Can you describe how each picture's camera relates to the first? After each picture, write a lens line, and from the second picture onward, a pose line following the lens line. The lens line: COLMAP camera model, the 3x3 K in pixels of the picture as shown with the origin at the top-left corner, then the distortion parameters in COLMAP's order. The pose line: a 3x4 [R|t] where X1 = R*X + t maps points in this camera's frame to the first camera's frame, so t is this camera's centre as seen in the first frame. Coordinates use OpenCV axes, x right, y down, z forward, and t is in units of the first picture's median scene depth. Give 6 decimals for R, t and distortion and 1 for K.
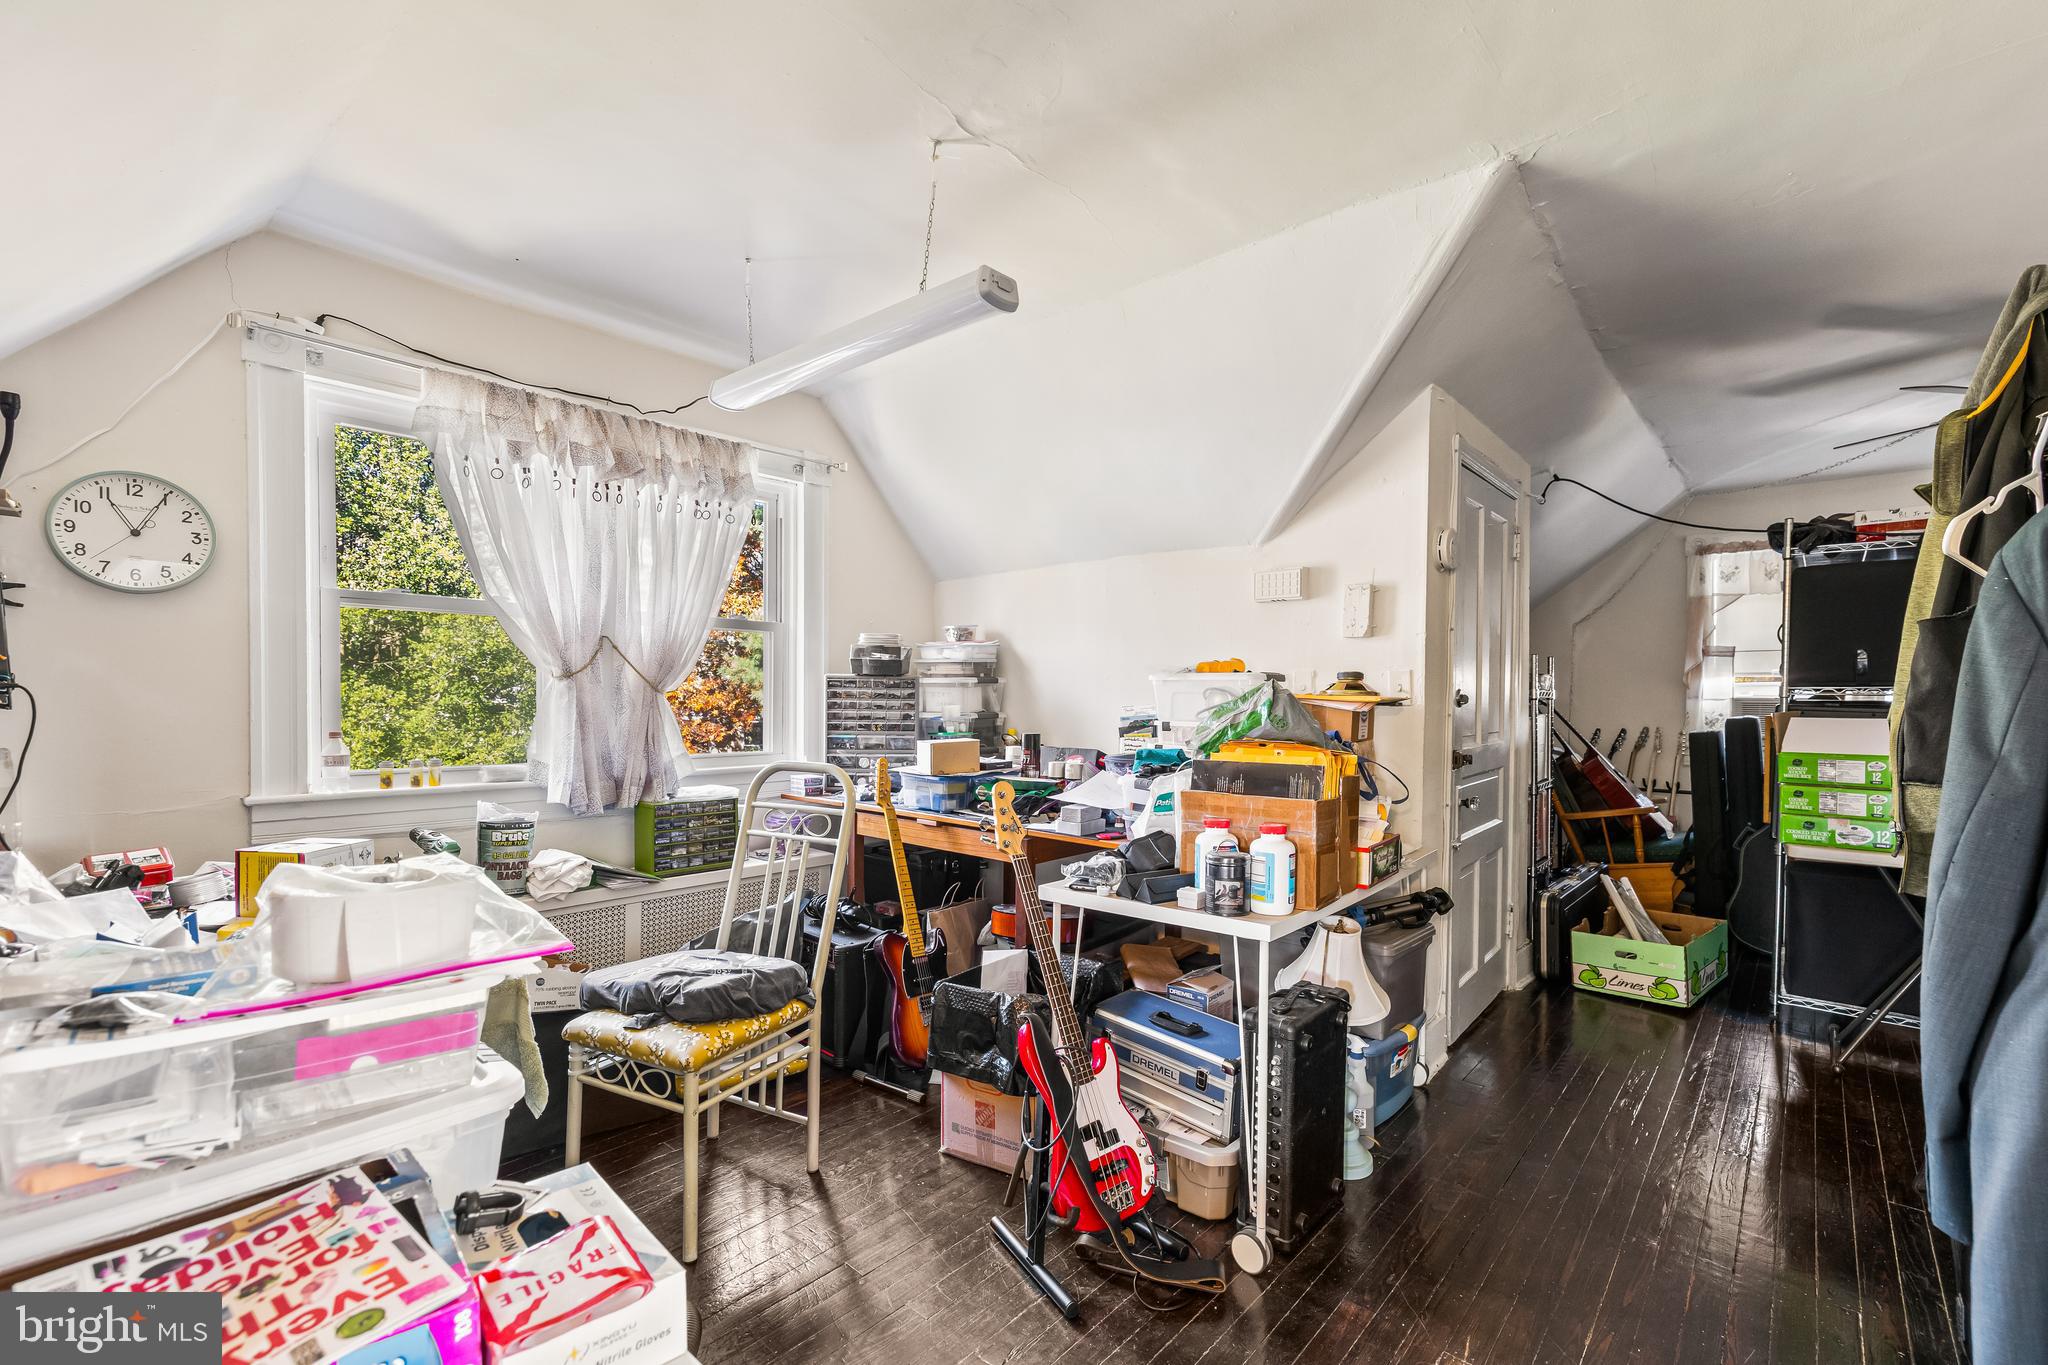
lens RADIAL K [[871.1, 0, 1034.9], [0, 871.1, 704.4], [0, 0, 1]] dist [0.003095, 0.000814]
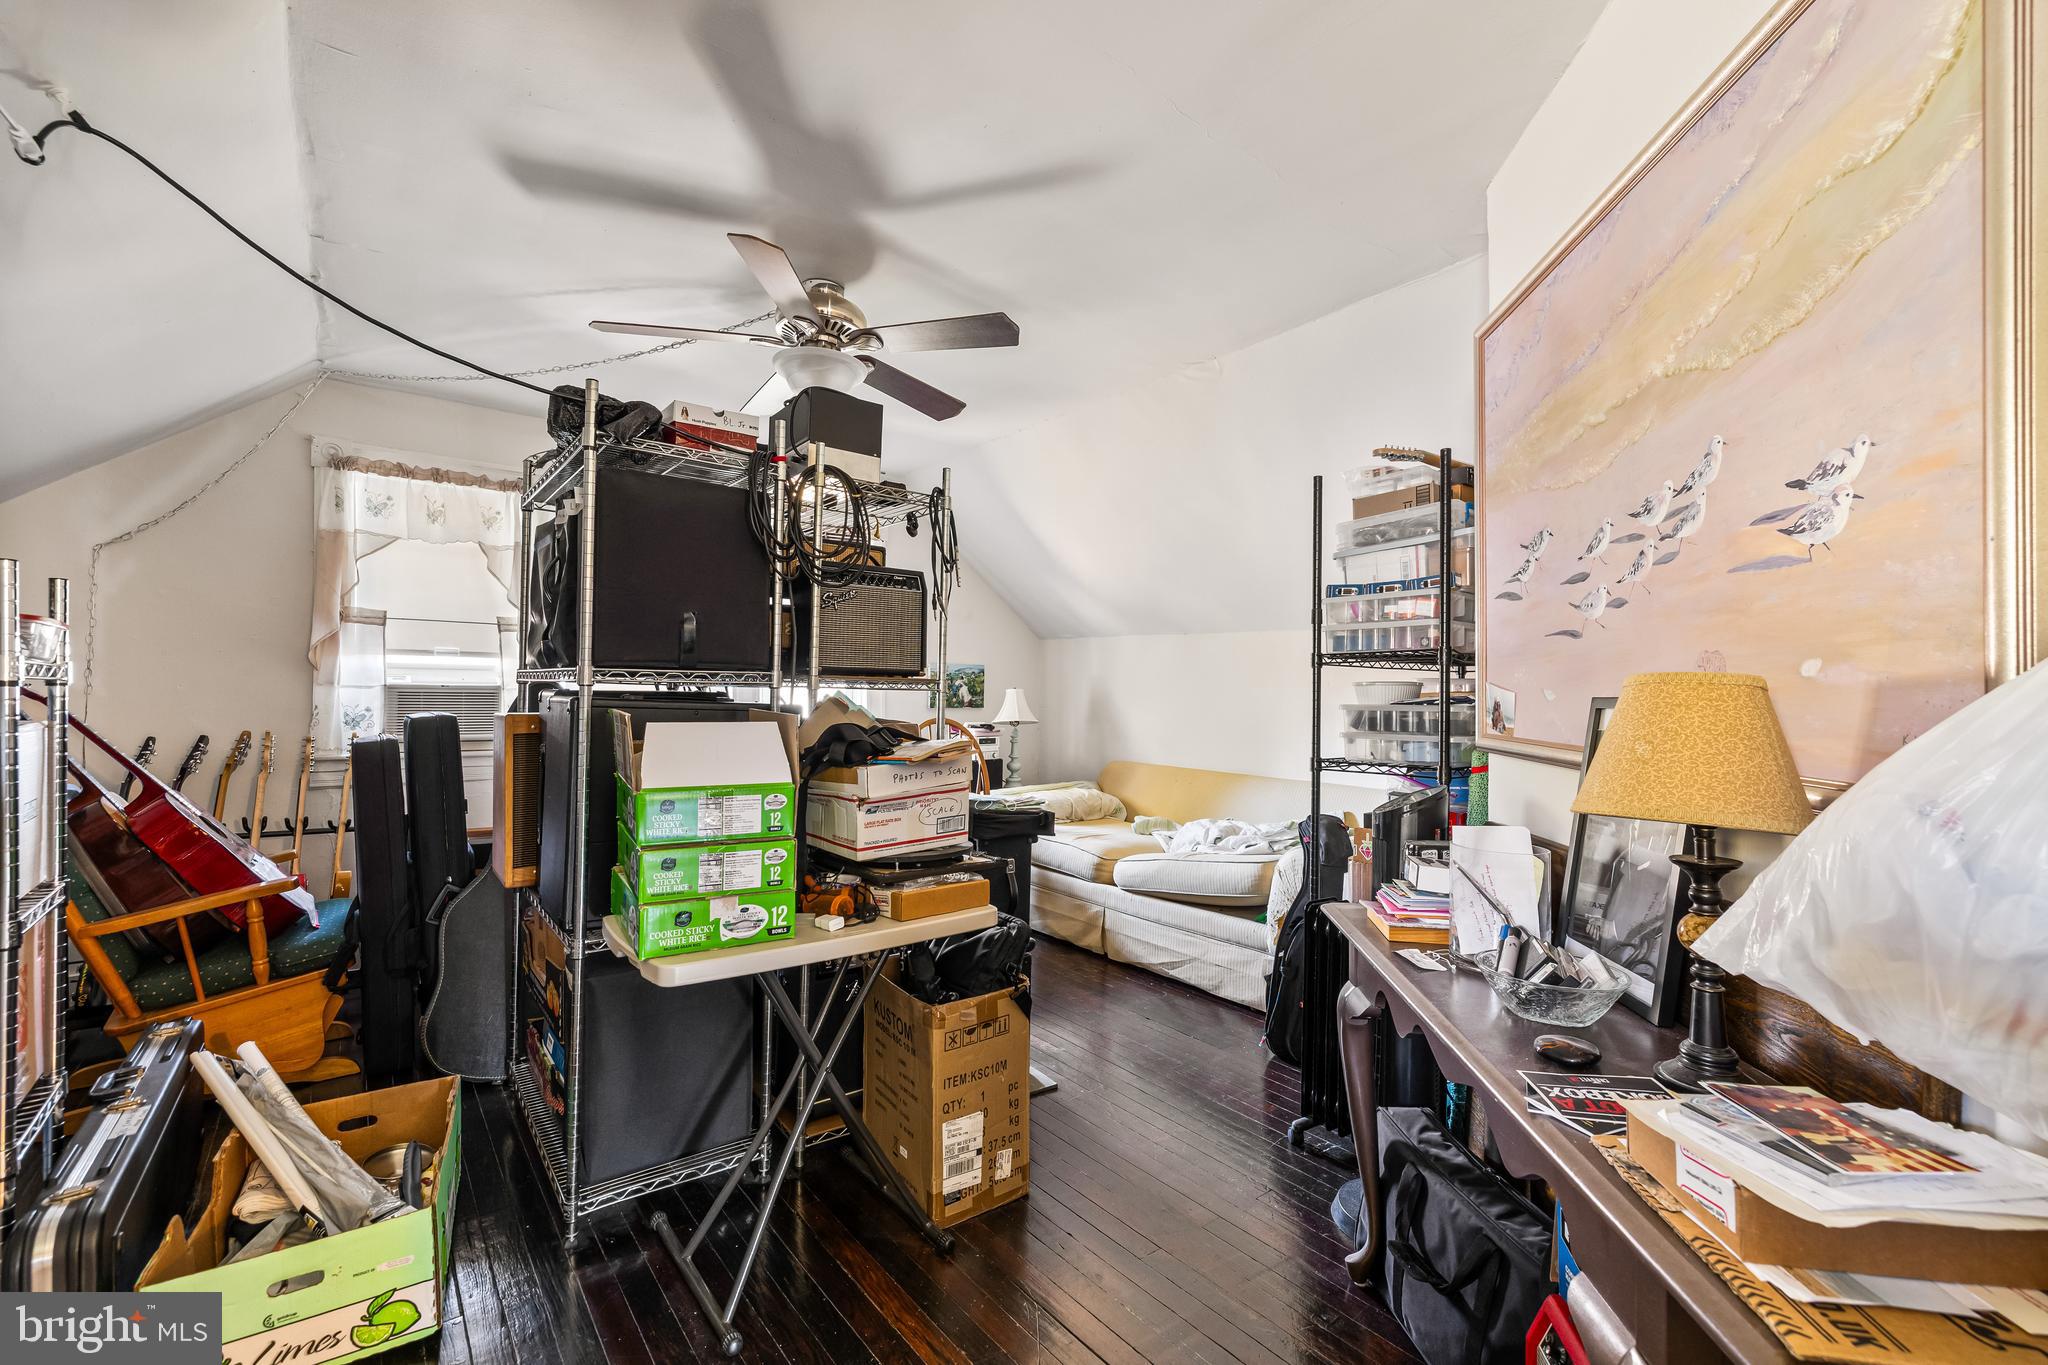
lens RADIAL K [[871.1, 0, 1035.7], [0, 871.1, 695.2], [0, 0, 1]] dist [0.003095, 0.000814]
pose [[0.173894, -0.002732, 0.984761, 0.237182], [-0.002556, 0.999992, 0.003225, -0.003150], [-0.984761, -0.003078, 0.173885, 0.424897]]
